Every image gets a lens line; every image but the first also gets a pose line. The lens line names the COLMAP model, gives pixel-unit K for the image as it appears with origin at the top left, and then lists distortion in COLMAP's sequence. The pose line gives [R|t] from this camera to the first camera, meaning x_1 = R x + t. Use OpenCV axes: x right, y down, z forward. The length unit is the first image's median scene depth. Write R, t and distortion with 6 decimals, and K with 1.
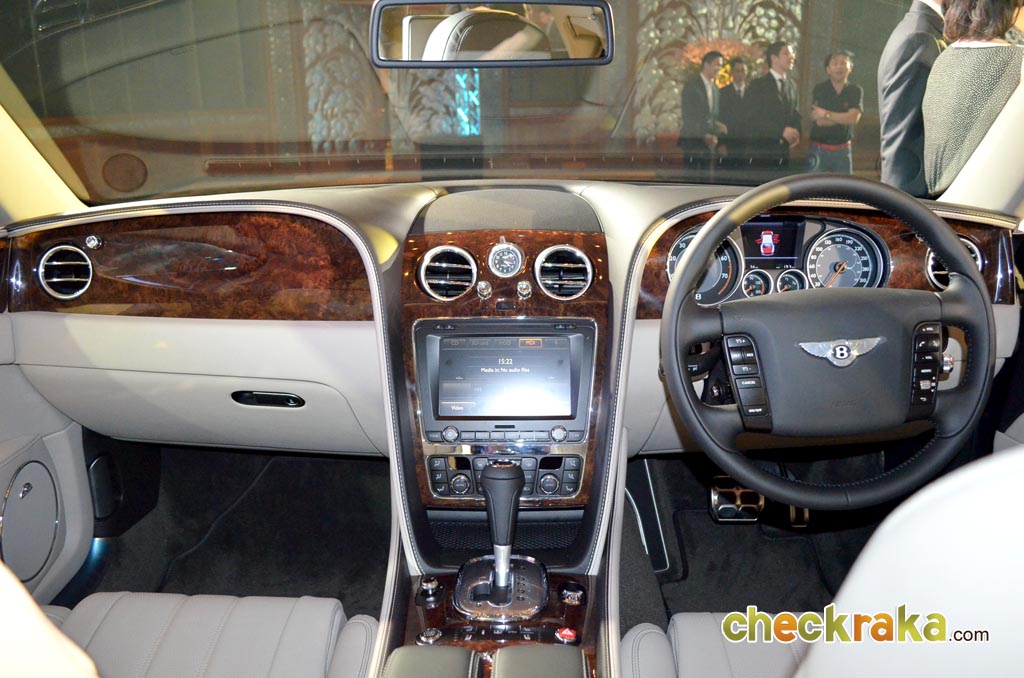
lens RADIAL K [[791.1, 0, 512.0], [0, 791.1, 339.0], [0, 0, 1]] dist [-0.079944, 0.003060]
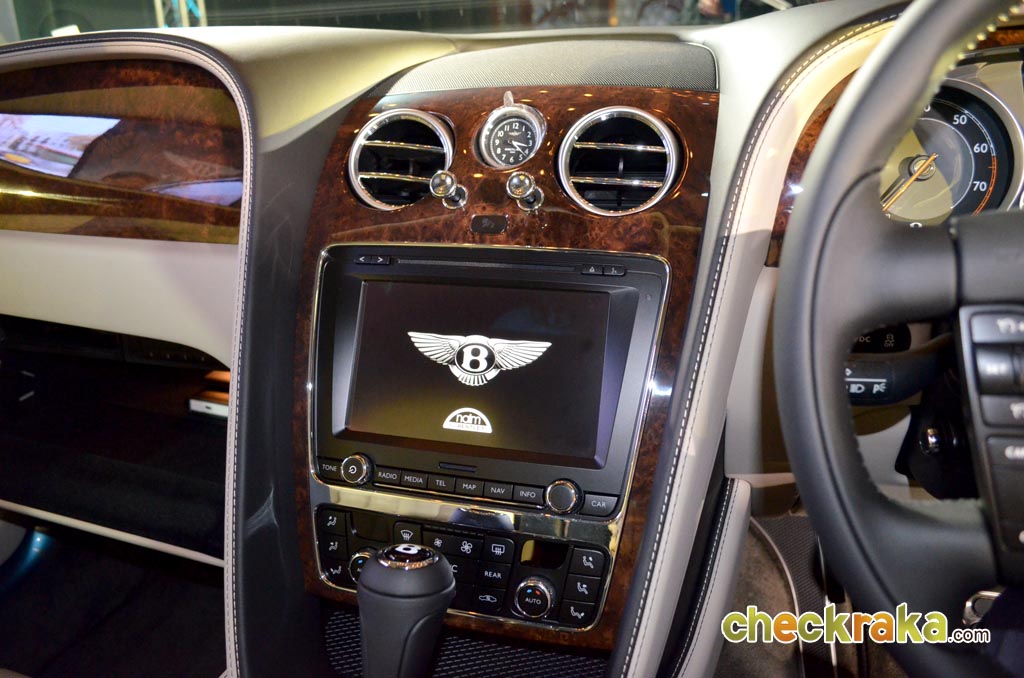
lens RADIAL K [[791.1, 0, 512.0], [0, 791.1, 339.0], [0, 0, 1]] dist [-0.079944, 0.003060]
pose [[0.958744, 0.073694, -0.274554, 0.141615], [-0.063208, 0.996900, 0.046857, 0.006343], [0.277156, -0.027570, 0.960429, 0.505425]]
